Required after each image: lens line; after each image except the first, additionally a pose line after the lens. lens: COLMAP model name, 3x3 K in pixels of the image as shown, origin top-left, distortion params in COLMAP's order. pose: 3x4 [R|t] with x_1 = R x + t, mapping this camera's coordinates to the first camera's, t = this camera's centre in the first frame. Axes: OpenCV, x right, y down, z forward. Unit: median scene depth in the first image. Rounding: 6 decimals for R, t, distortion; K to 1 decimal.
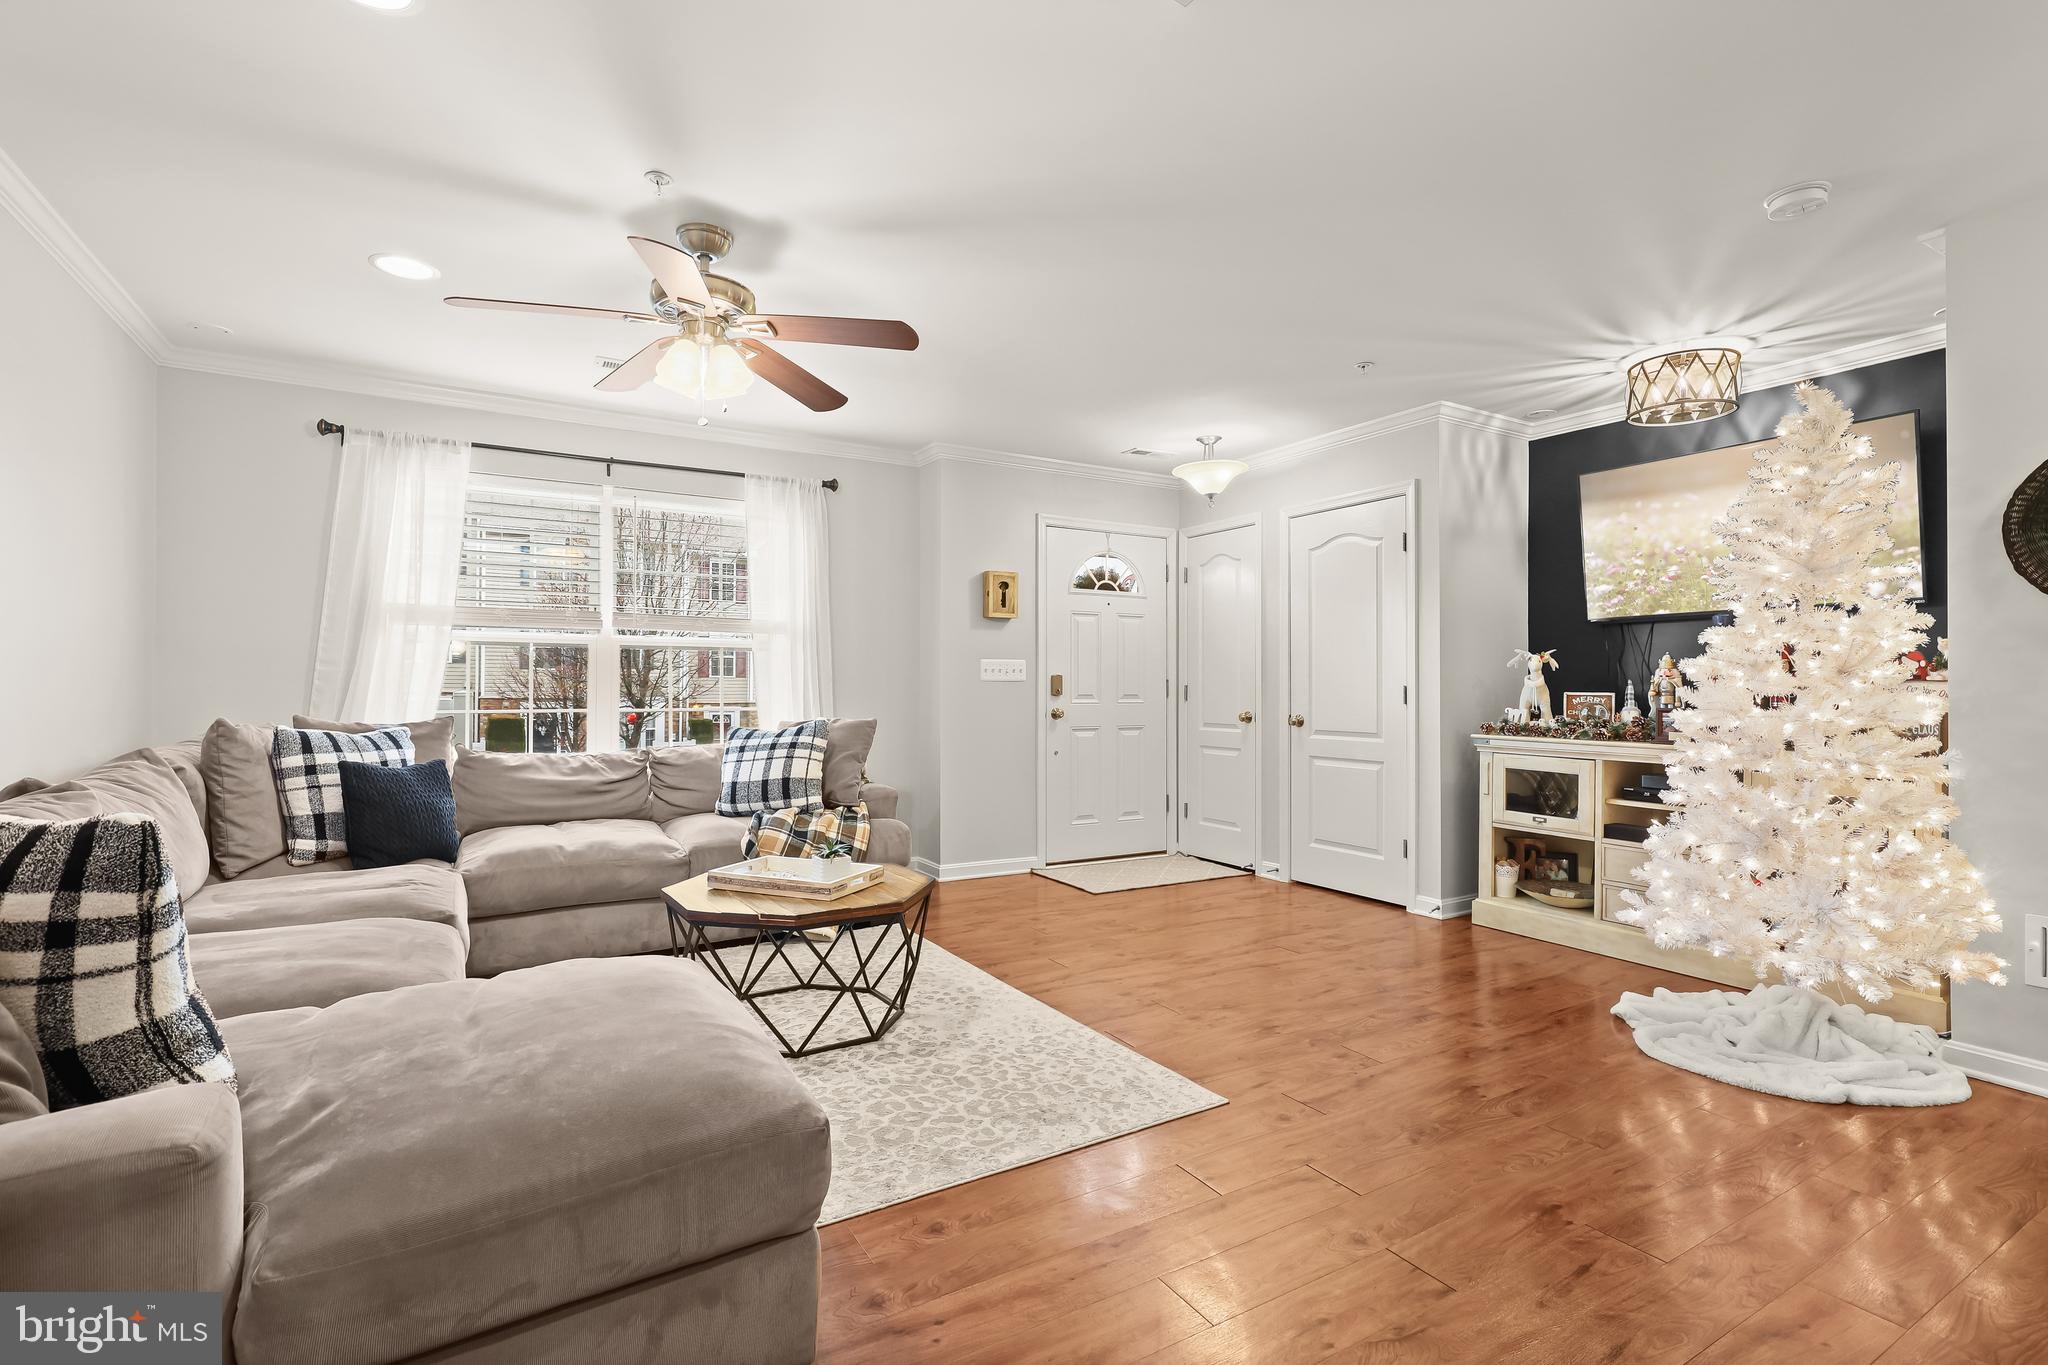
lens RADIAL K [[951.7, 0, 1030.1], [0, 951.7, 679.2], [0, 0, 1]] dist [0.000403, -0.000495]
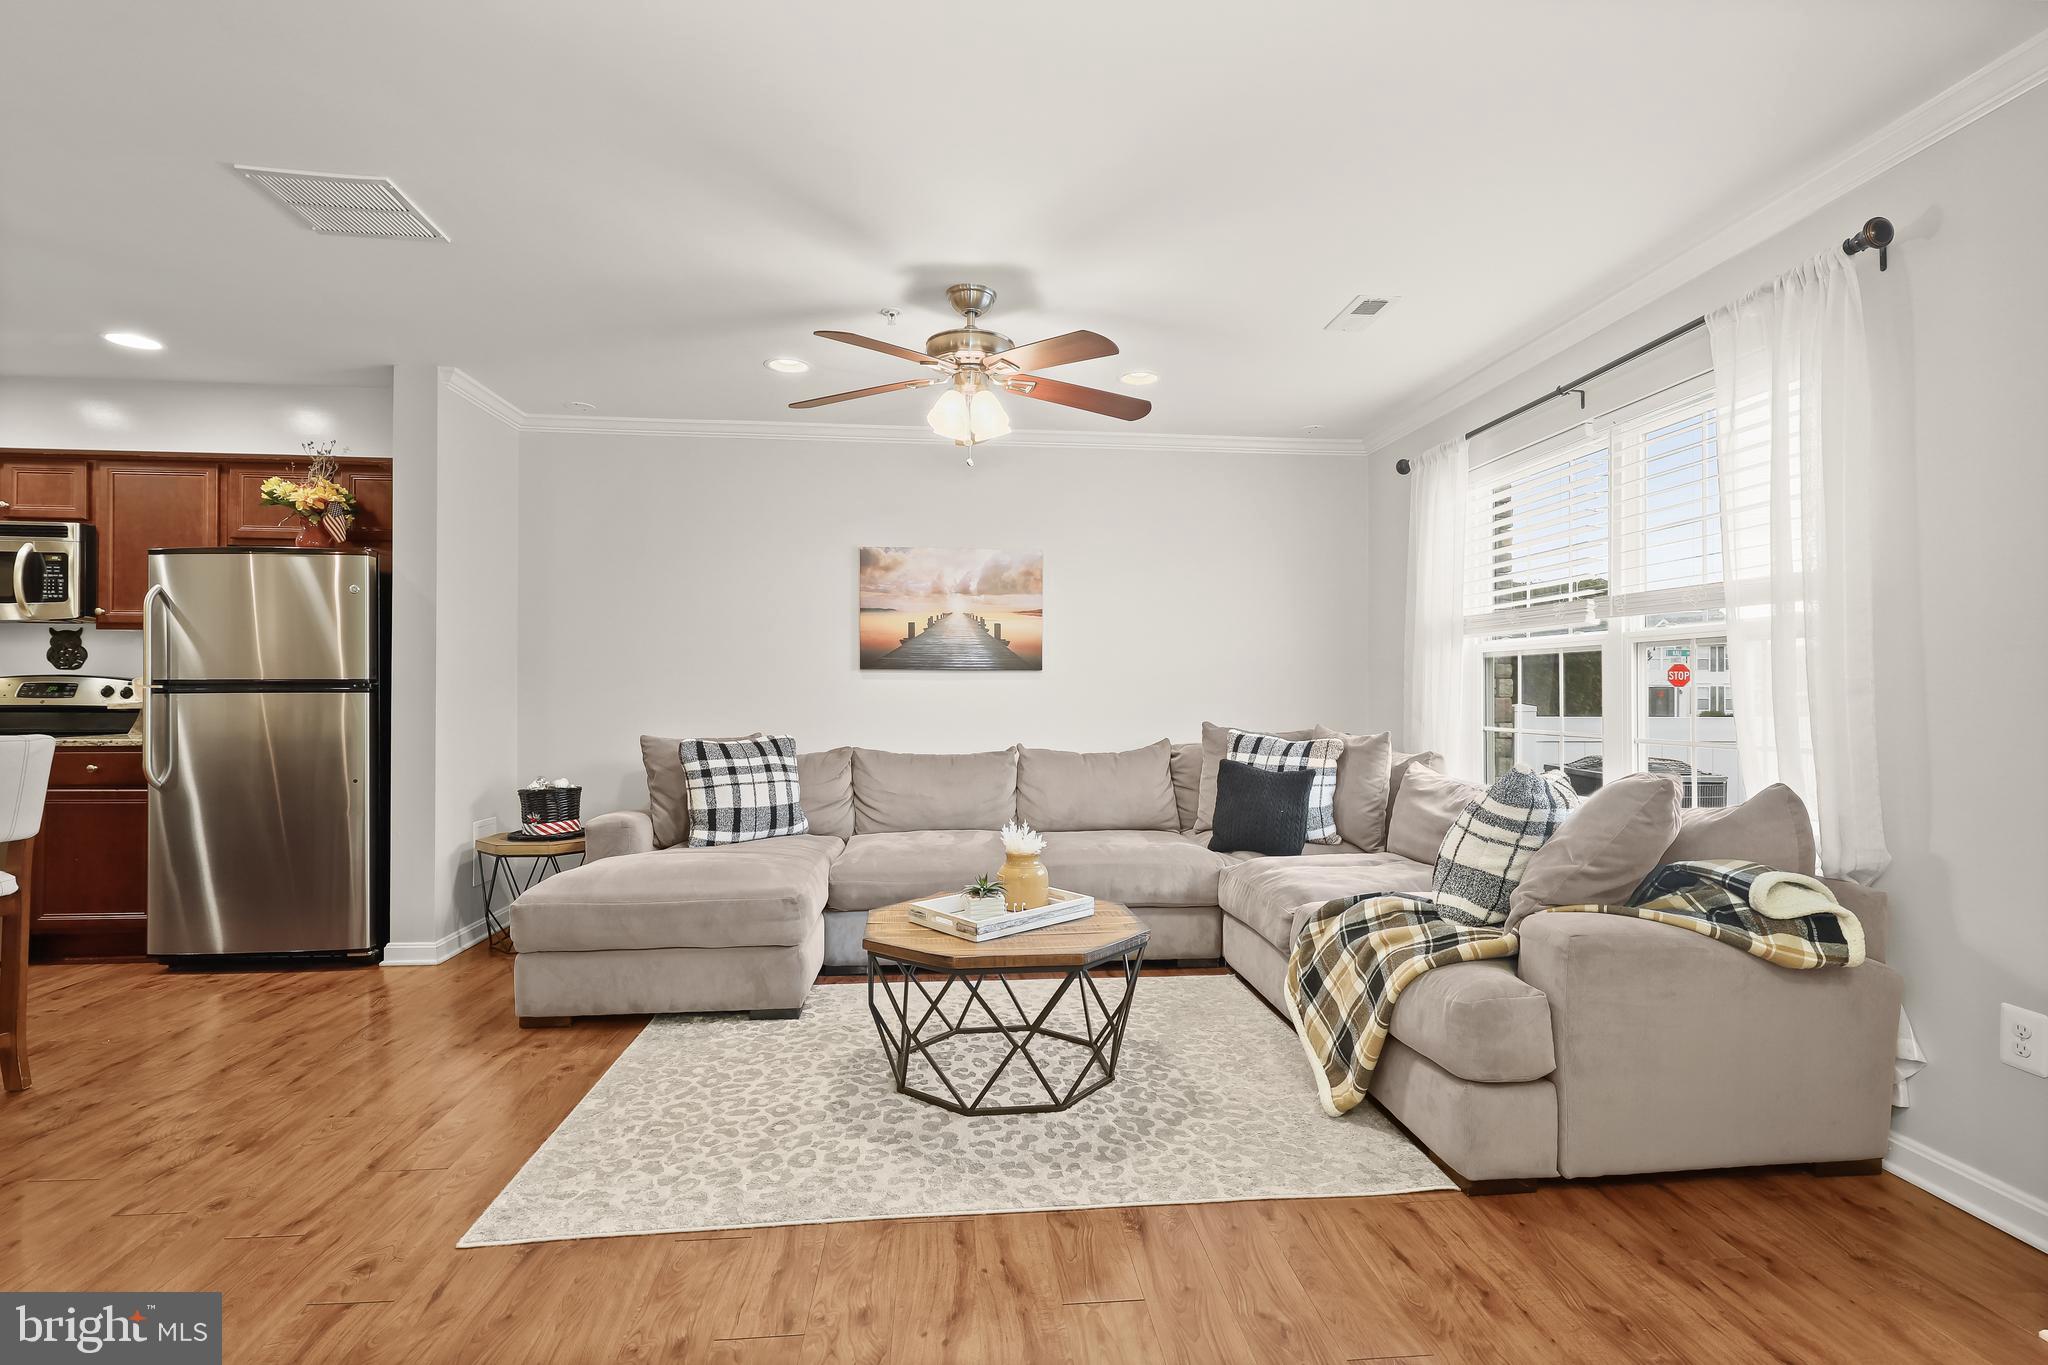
lens RADIAL K [[938.2, 0, 1025.2], [0, 938.2, 688.1], [0, 0, 1]] dist [0.000973, 0.000518]
pose [[-0.437173, -0.007383, -0.899347, 0.422203], [0.000899, 0.999962, -0.008647, 0.001440], [0.899377, -0.004589, -0.437150, 1.065108]]
